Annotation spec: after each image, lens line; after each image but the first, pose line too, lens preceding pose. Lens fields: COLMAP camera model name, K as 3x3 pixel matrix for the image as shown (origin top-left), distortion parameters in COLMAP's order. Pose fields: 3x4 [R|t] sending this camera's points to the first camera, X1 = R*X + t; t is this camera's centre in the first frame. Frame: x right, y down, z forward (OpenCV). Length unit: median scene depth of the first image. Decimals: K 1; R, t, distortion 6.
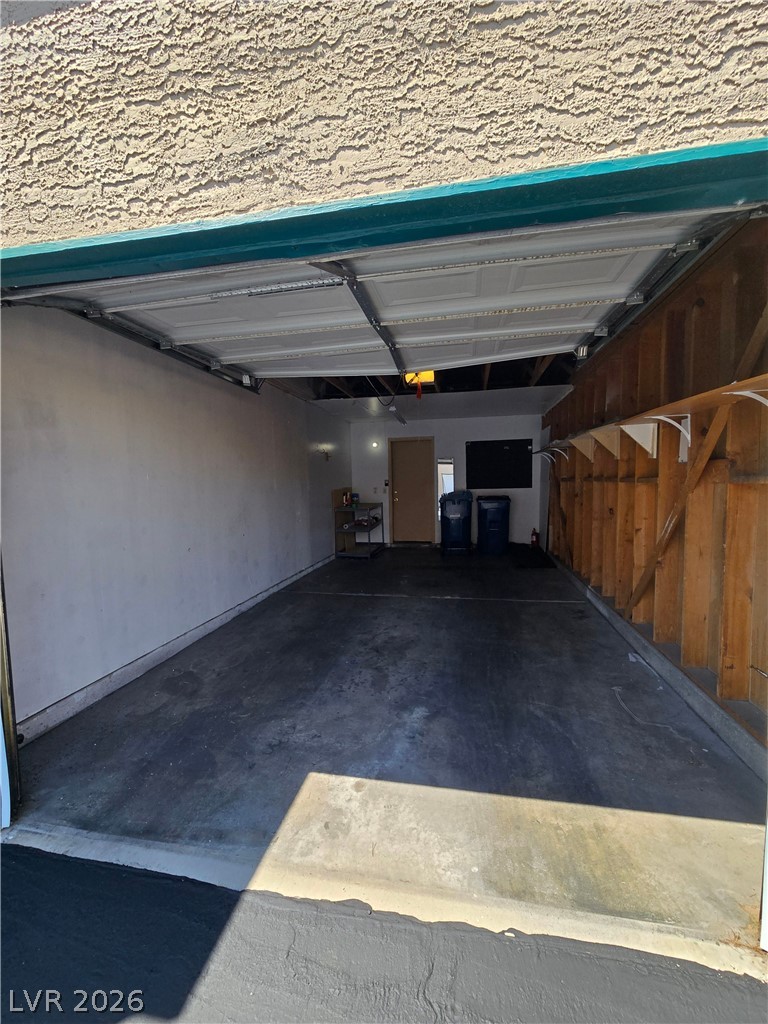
lens RADIAL K [[420.6, 0, 385.5], [0, 420.6, 514.2], [0, 0, 1]] dist [-0.004107, 0.002396]
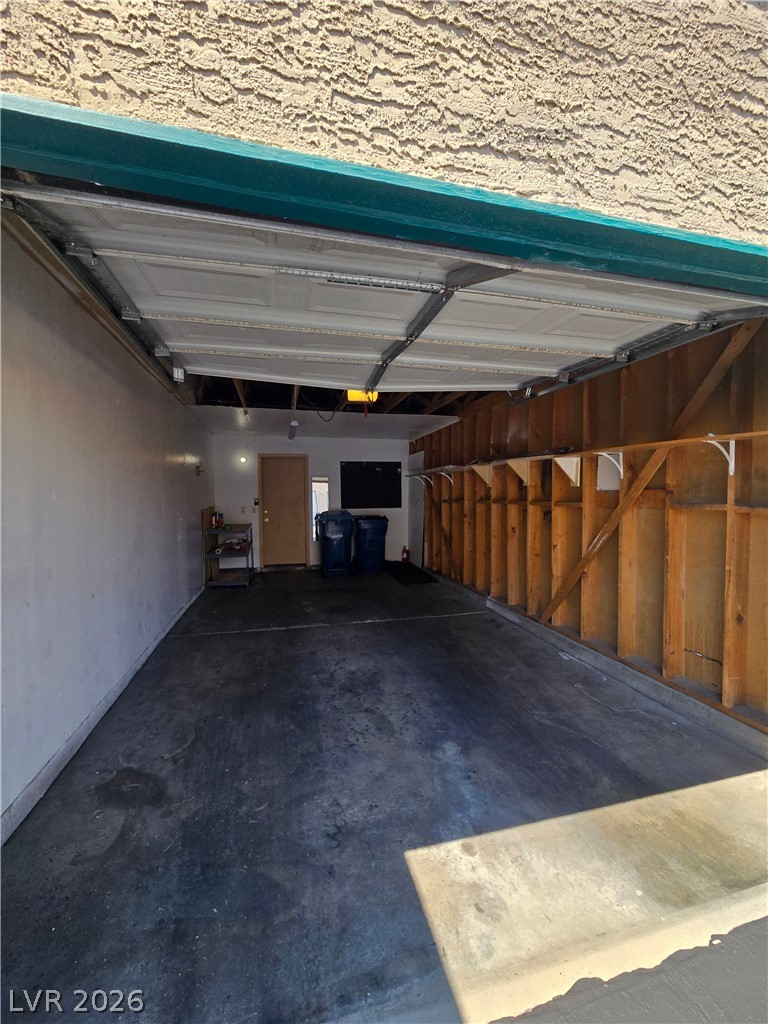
lens RADIAL K [[420.6, 0, 385.5], [0, 420.6, 514.2], [0, 0, 1]] dist [-0.004107, 0.002396]
pose [[0.903358, -0.004097, 0.428868, -0.453015], [0.022099, 0.999071, -0.037004, -0.025236], [-0.428318, 0.042906, 0.902609, 0.180902]]
